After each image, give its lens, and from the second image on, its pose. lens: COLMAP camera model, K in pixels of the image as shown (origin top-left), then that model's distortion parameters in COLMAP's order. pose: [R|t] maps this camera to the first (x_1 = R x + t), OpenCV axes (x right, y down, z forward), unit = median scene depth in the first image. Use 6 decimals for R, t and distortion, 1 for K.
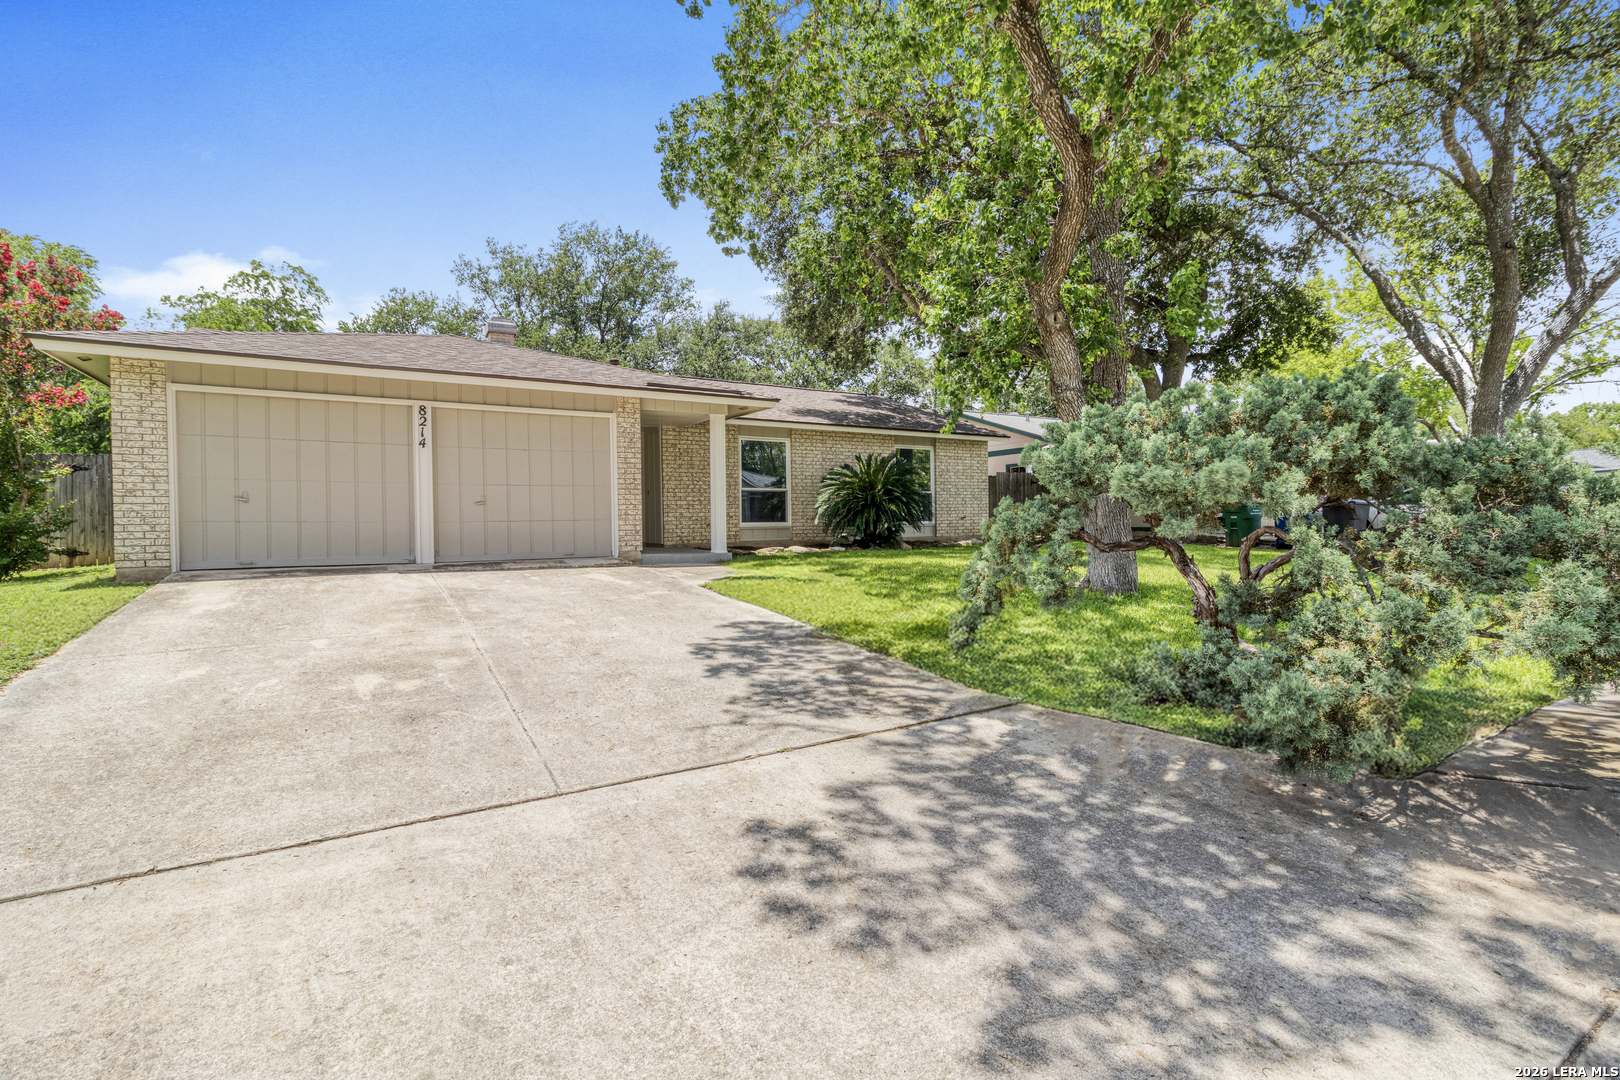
lens RADIAL K [[765.4, 0, 815.7], [0, 765.4, 532.9], [0, 0, 1]] dist [0.004623, 0.001058]
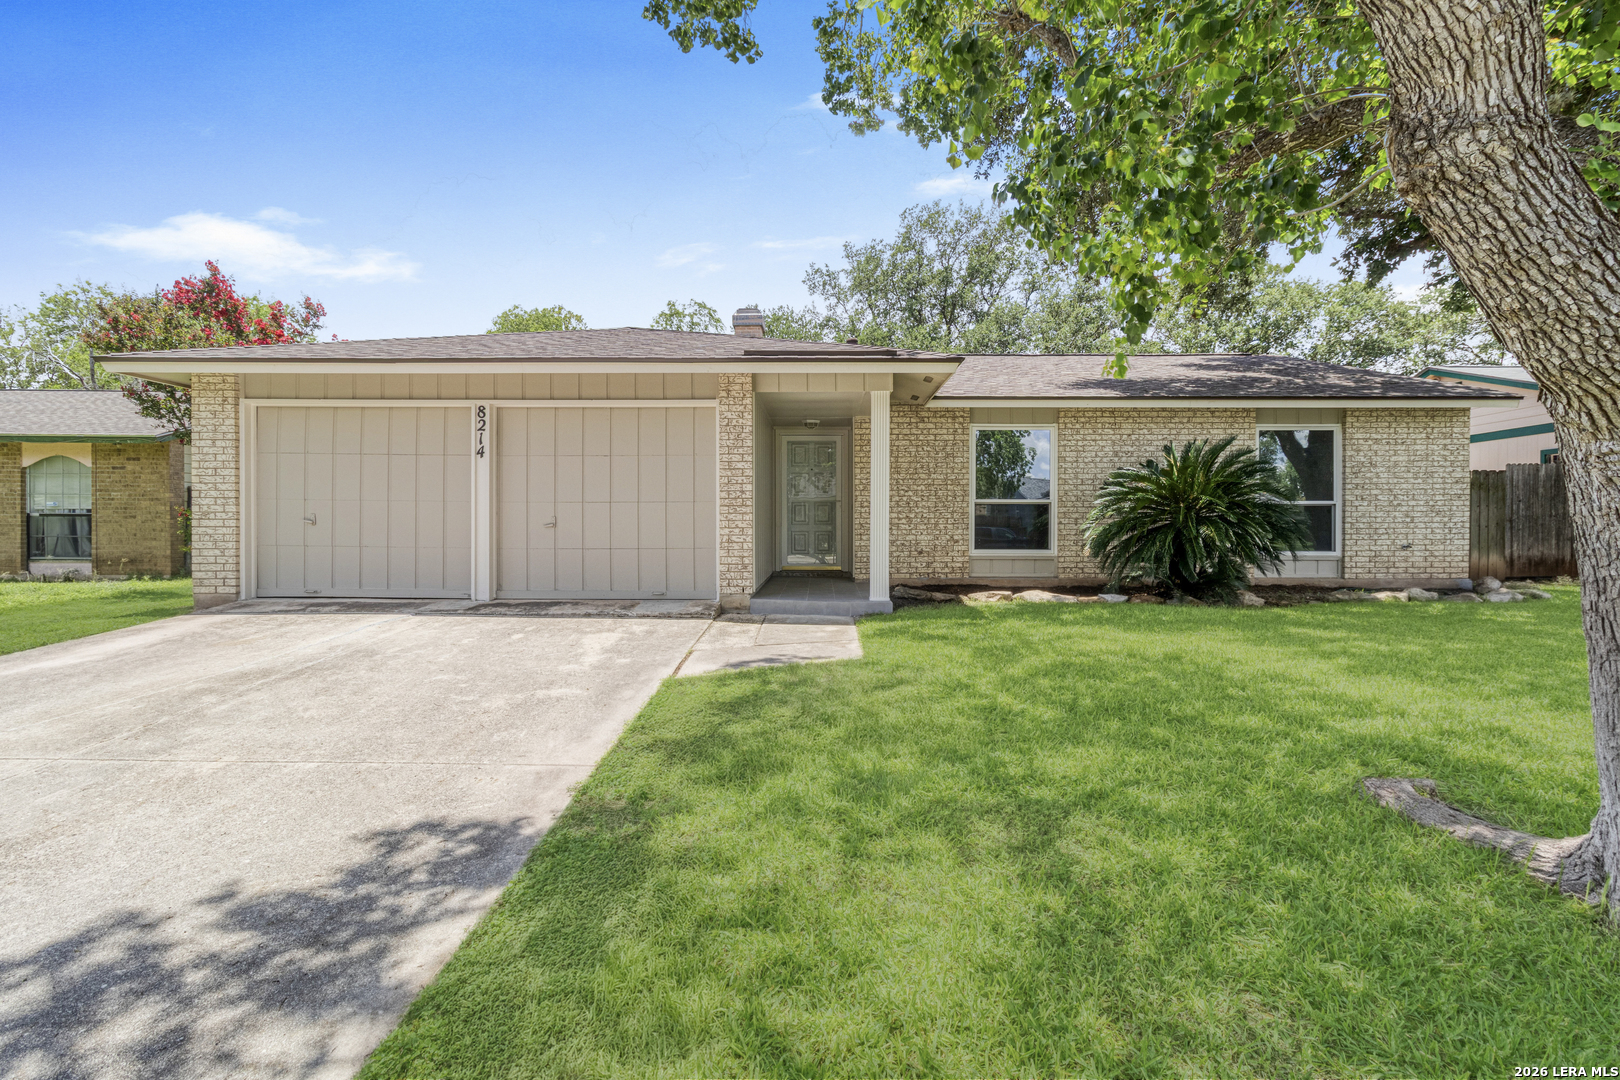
lens RADIAL K [[817.3, 0, 717.2], [0, 817.3, 559.2], [0, 0, 1]] dist [0.006013, 0.000773]
pose [[0.843666, 0.030168, -0.536020, 0.147992], [-0.019831, 0.999490, 0.025040, -0.026544], [0.536502, -0.010495, 0.843834, 0.352293]]
